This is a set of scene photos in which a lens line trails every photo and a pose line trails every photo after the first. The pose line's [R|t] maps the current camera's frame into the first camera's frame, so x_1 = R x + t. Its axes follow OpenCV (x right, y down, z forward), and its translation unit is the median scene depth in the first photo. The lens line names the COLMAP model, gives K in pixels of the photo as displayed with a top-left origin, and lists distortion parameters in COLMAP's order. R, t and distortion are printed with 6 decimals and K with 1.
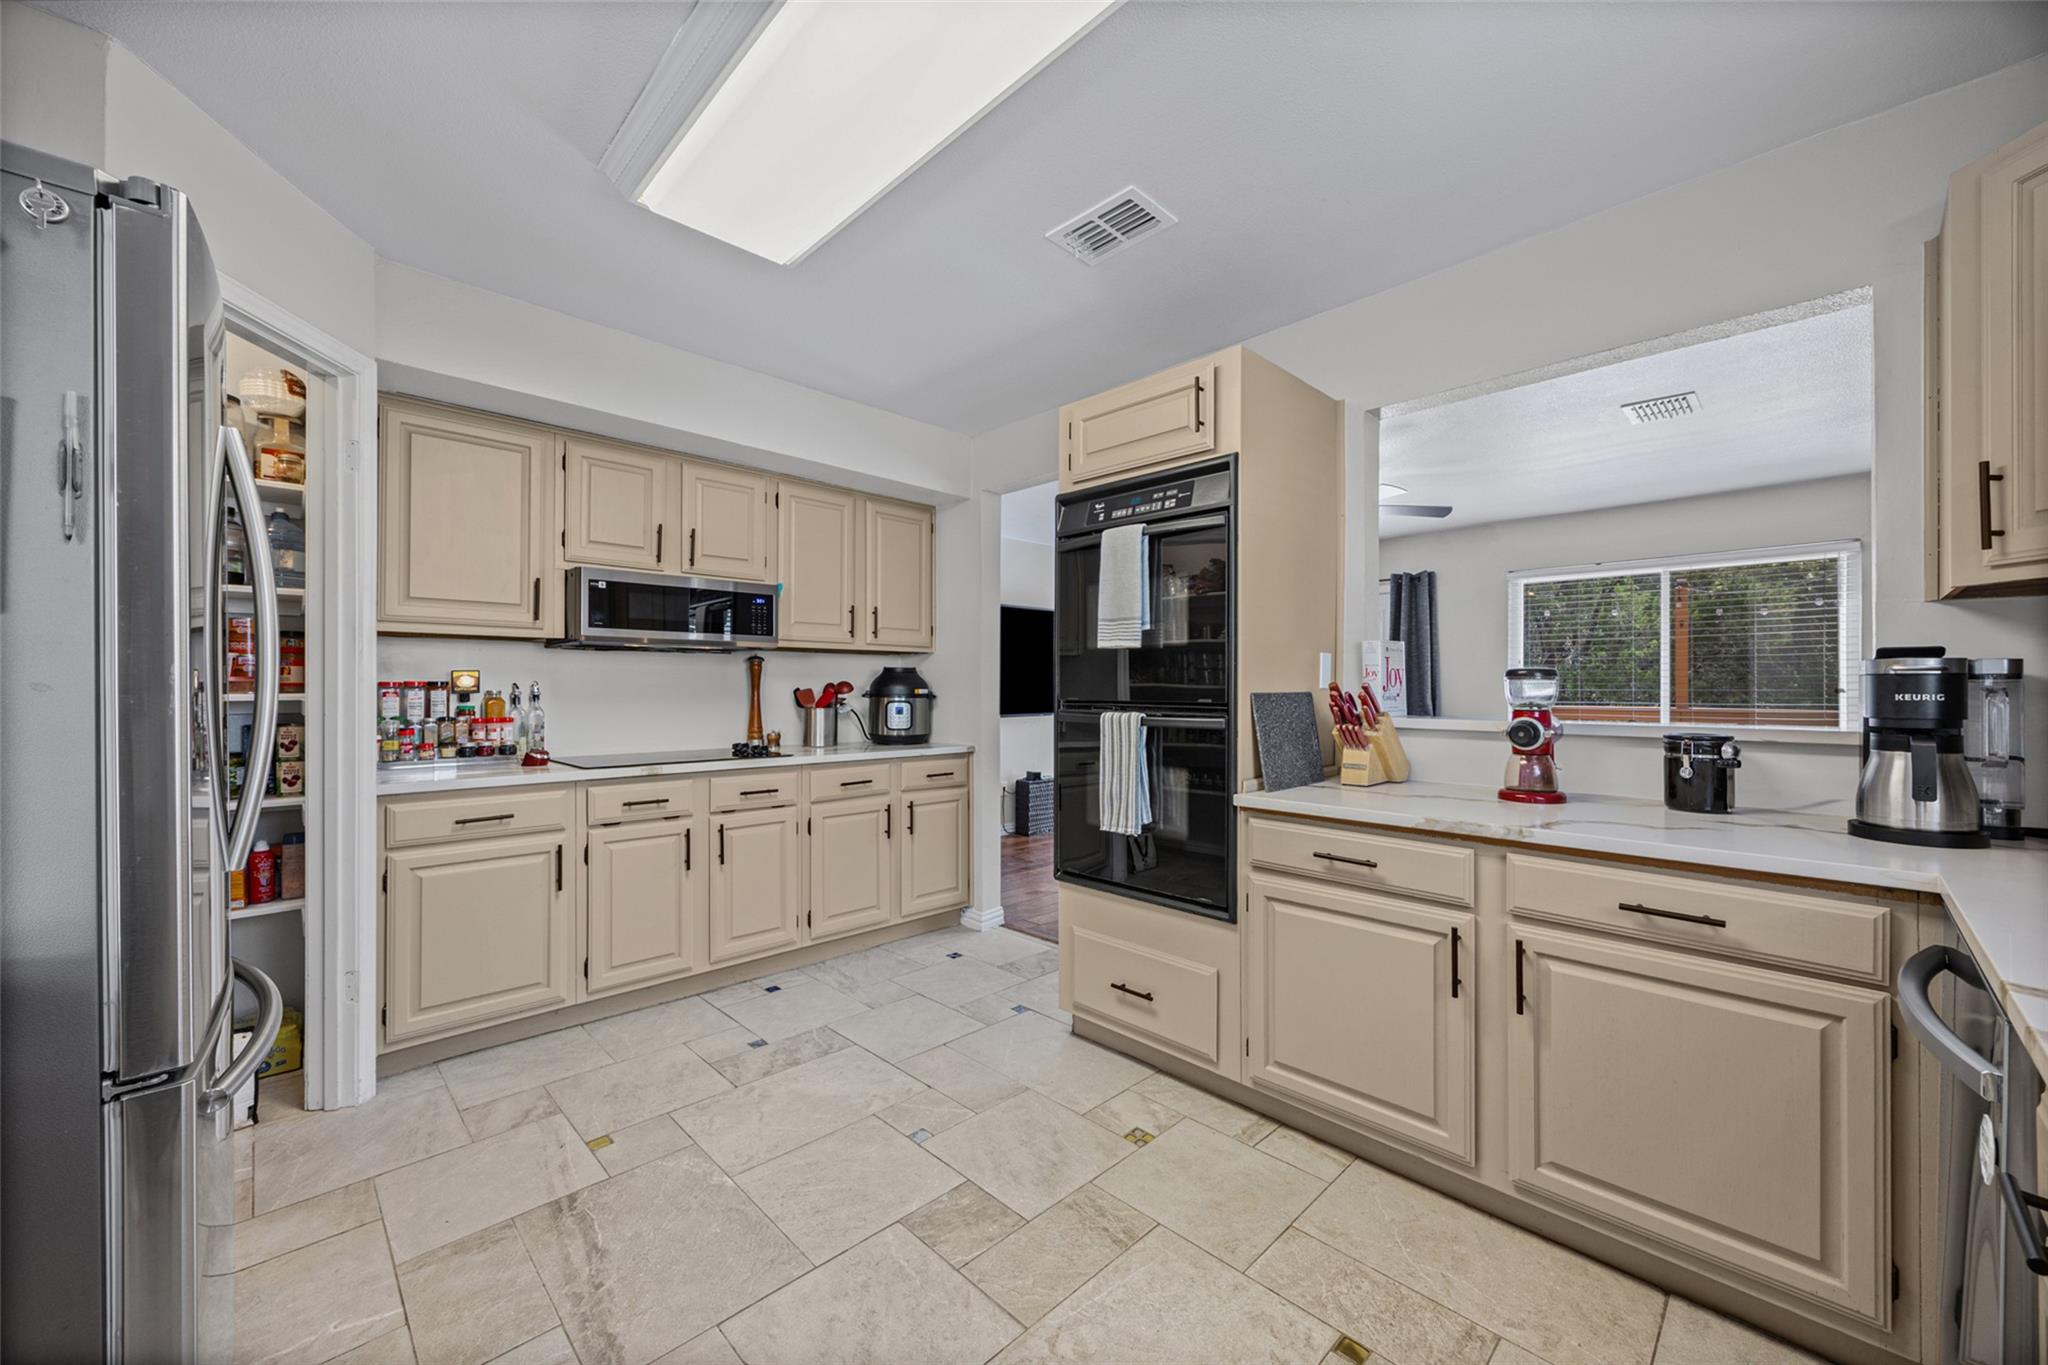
lens RADIAL K [[787.0, 0, 1024.0], [0, 787.0, 682.5], [0, 0, 1]] dist [-0.000205, -0.000194]
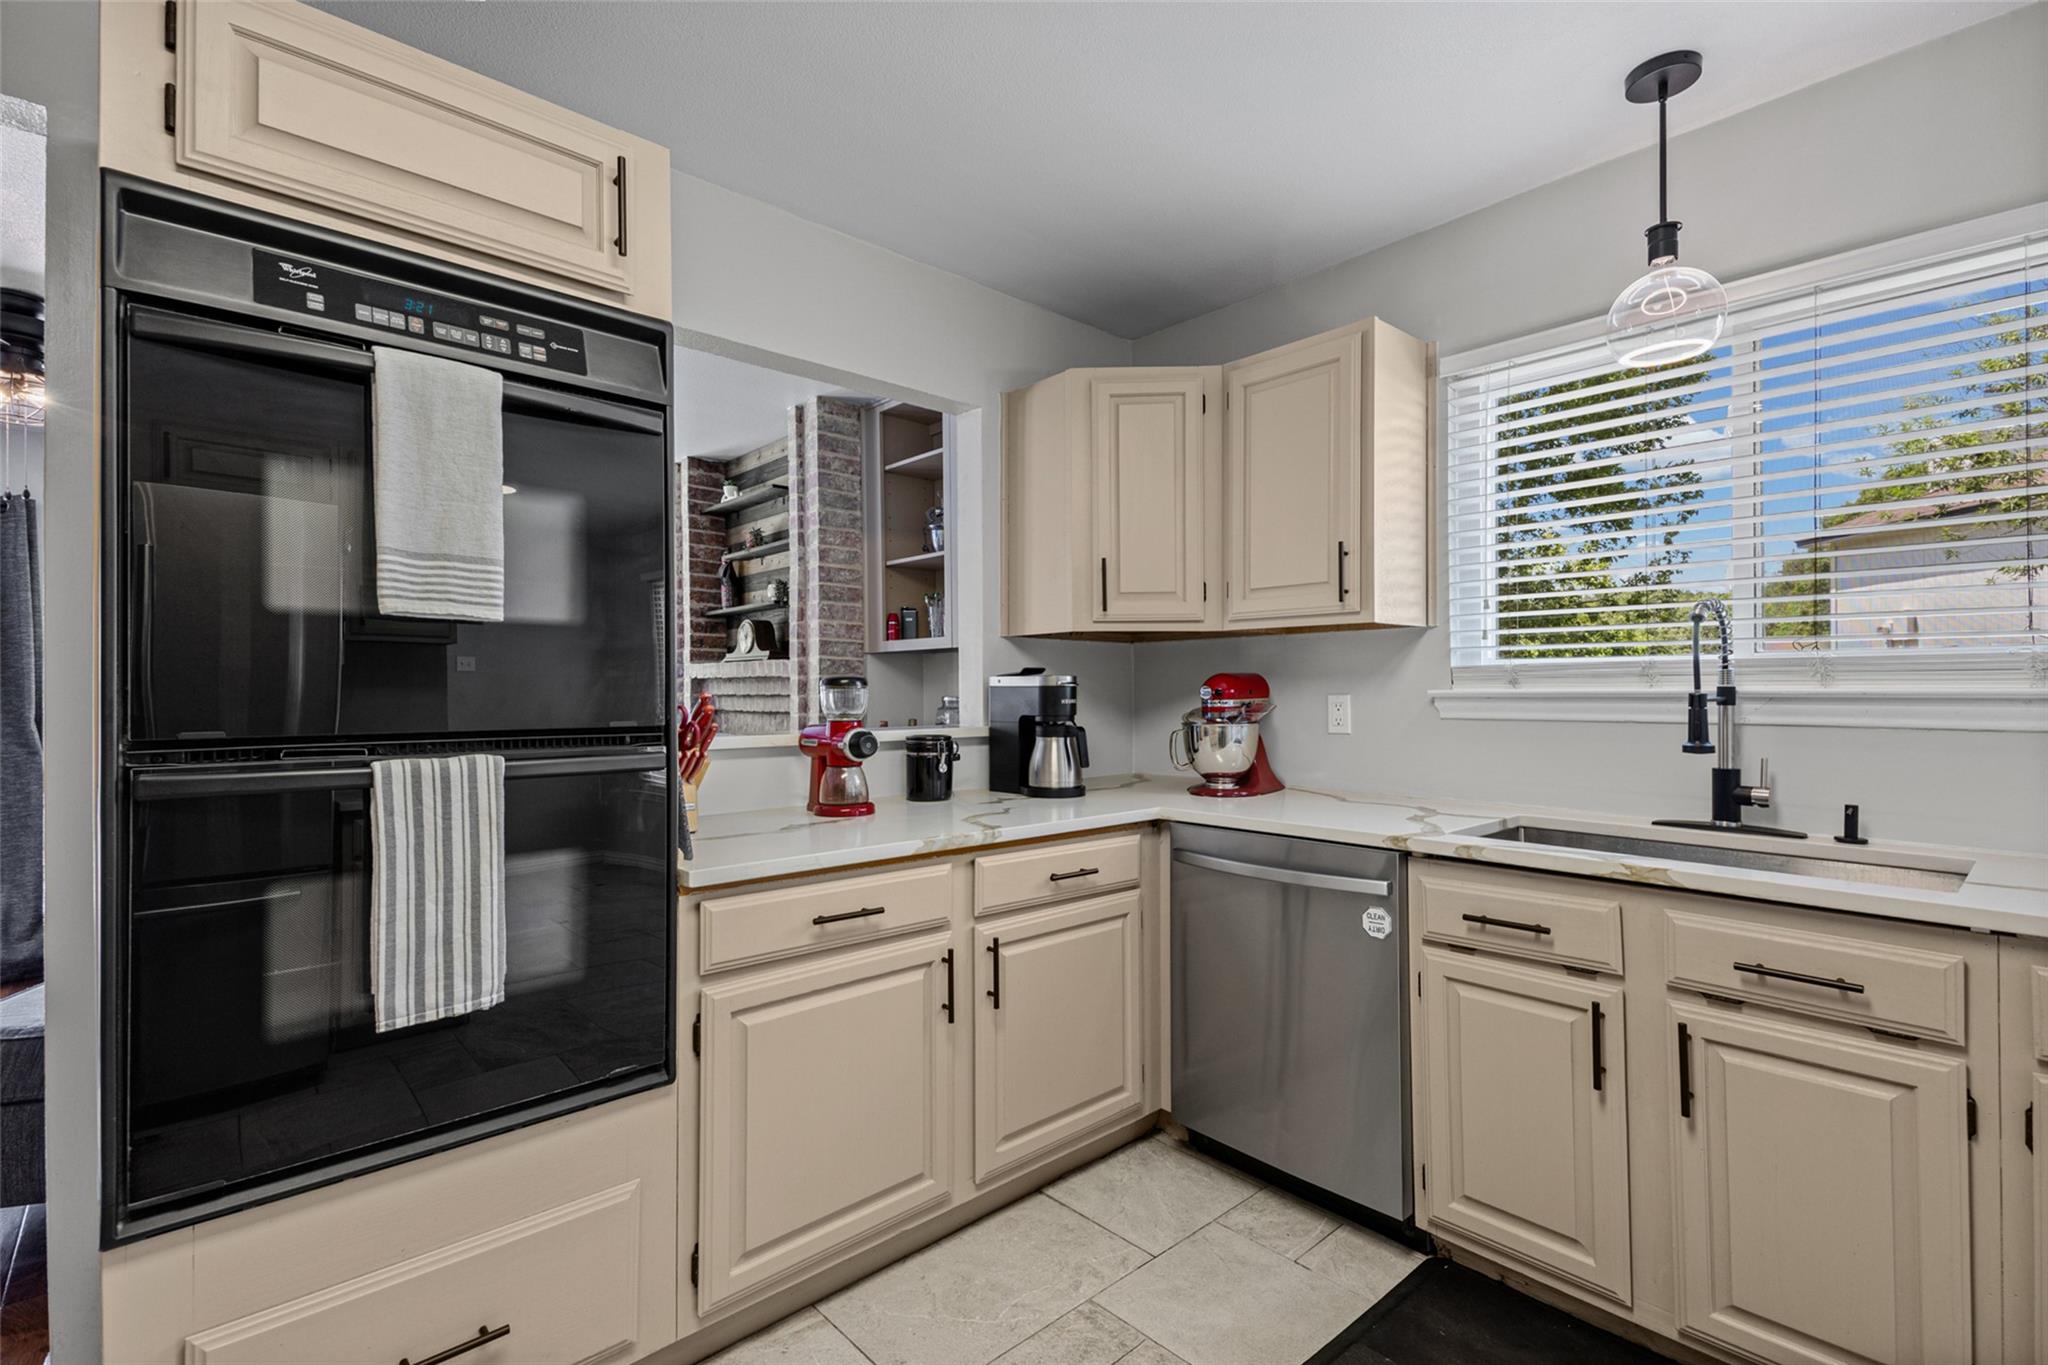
lens RADIAL K [[928.9, 0, 1024.0], [0, 928.9, 682.5], [0, 0, 1]] dist [0.053521, -0.018474]
pose [[0.031100, 0.008313, 0.999482, -0.385154], [0.000101, 0.999965, -0.008321, -0.001326], [-0.999516, 0.000360, 0.031098, 0.578833]]
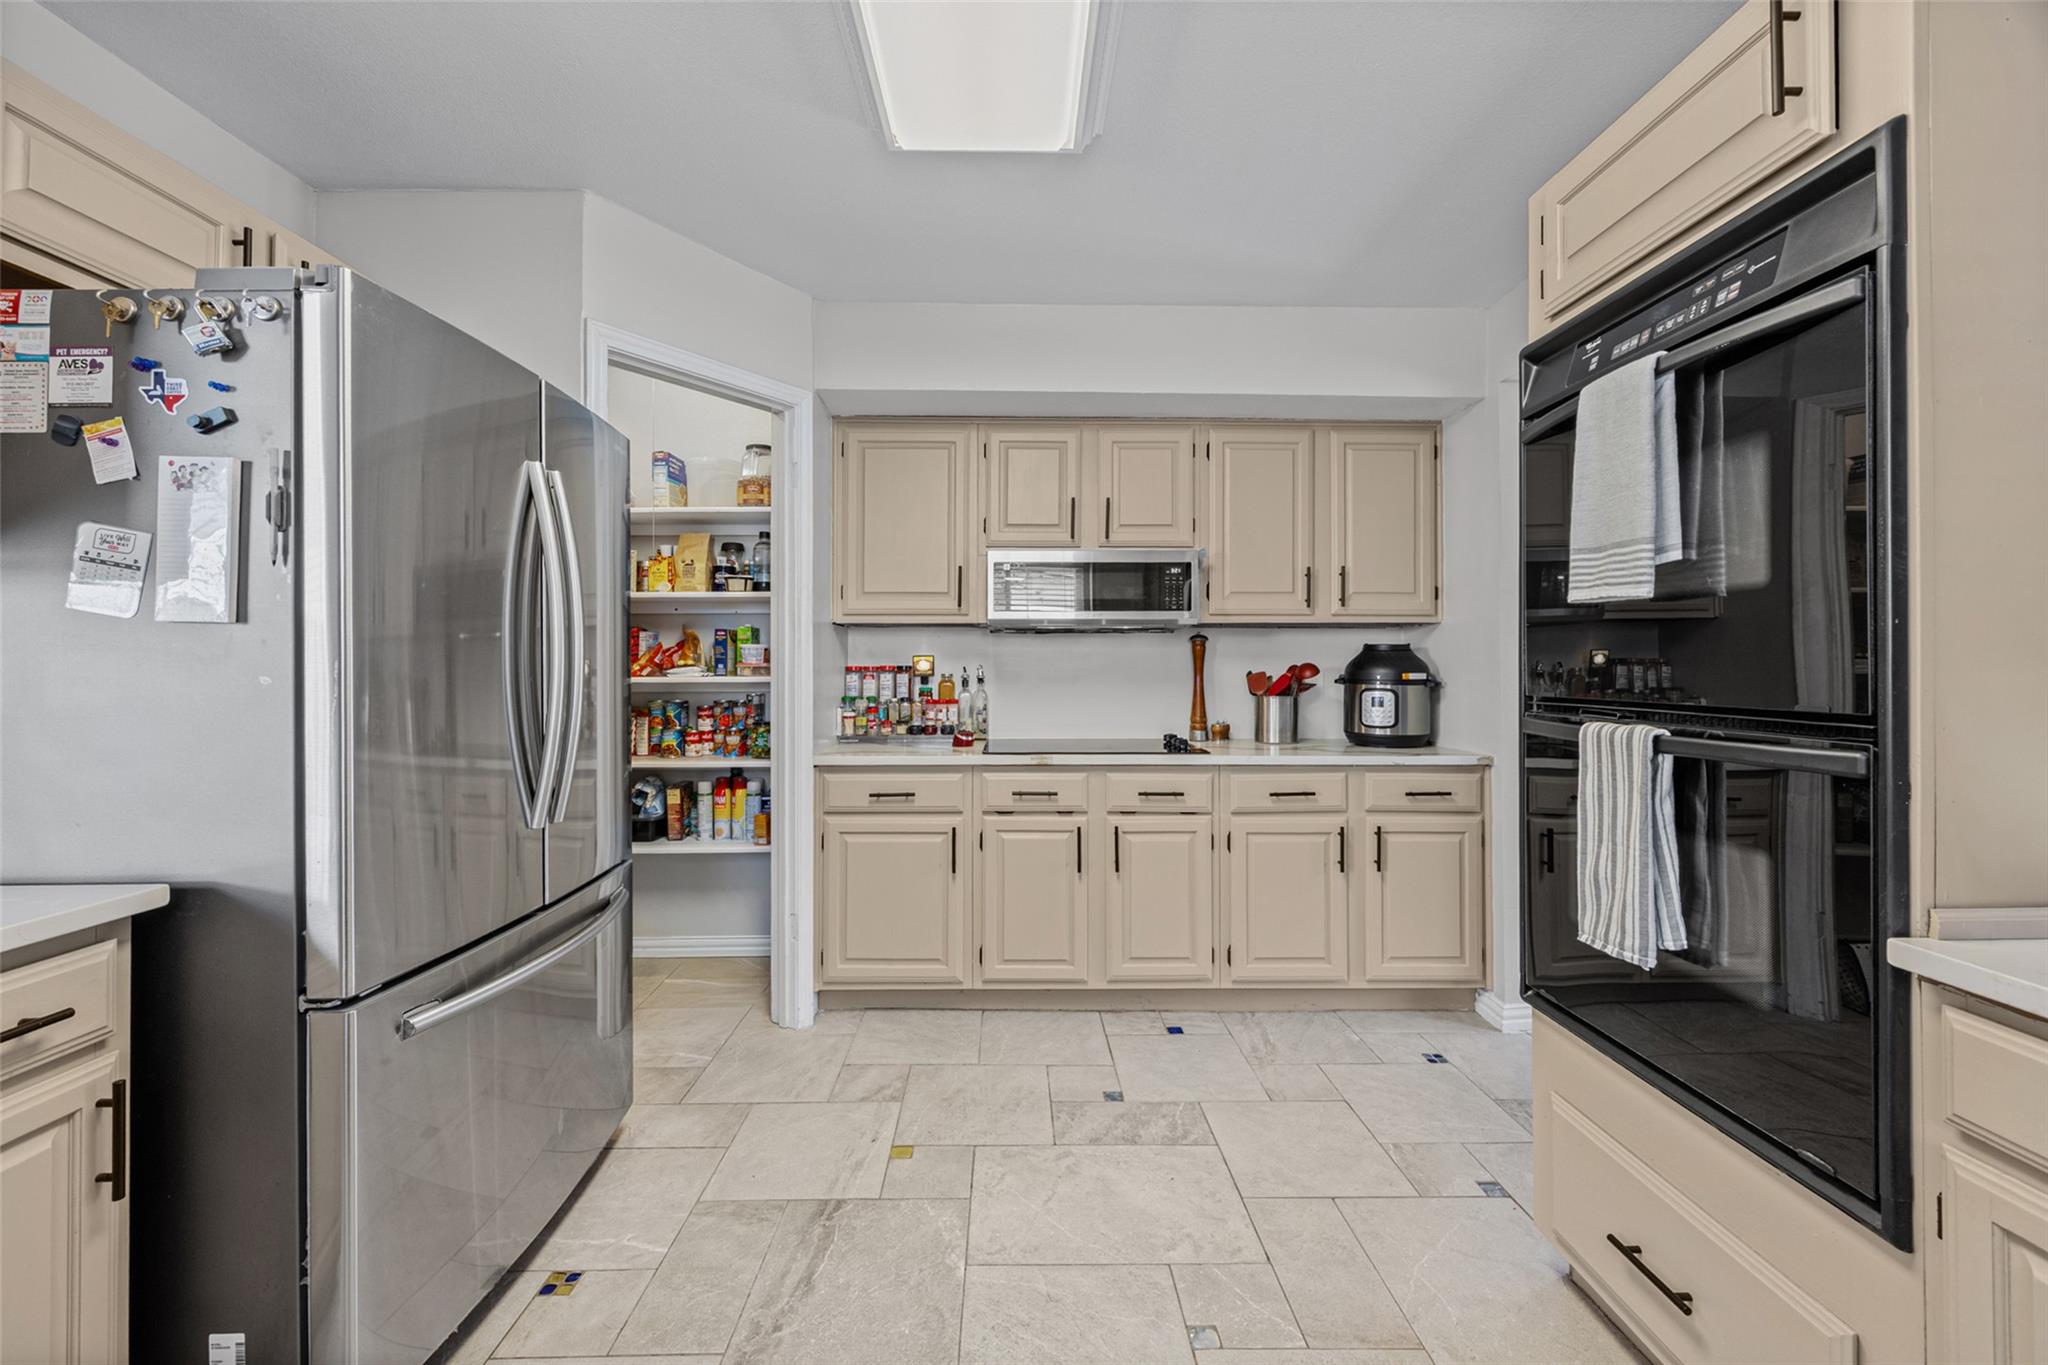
lens RADIAL K [[808.4, 0, 1016.1], [0, 808.4, 658.6], [0, 0, 1]] dist [-0.000228, -0.000221]
pose [[0.719229, -0.008300, -0.694724, 0.189921], [0.005802, 0.999966, -0.005940, -0.004147], [0.694749, 0.000241, 0.719252, 0.304597]]
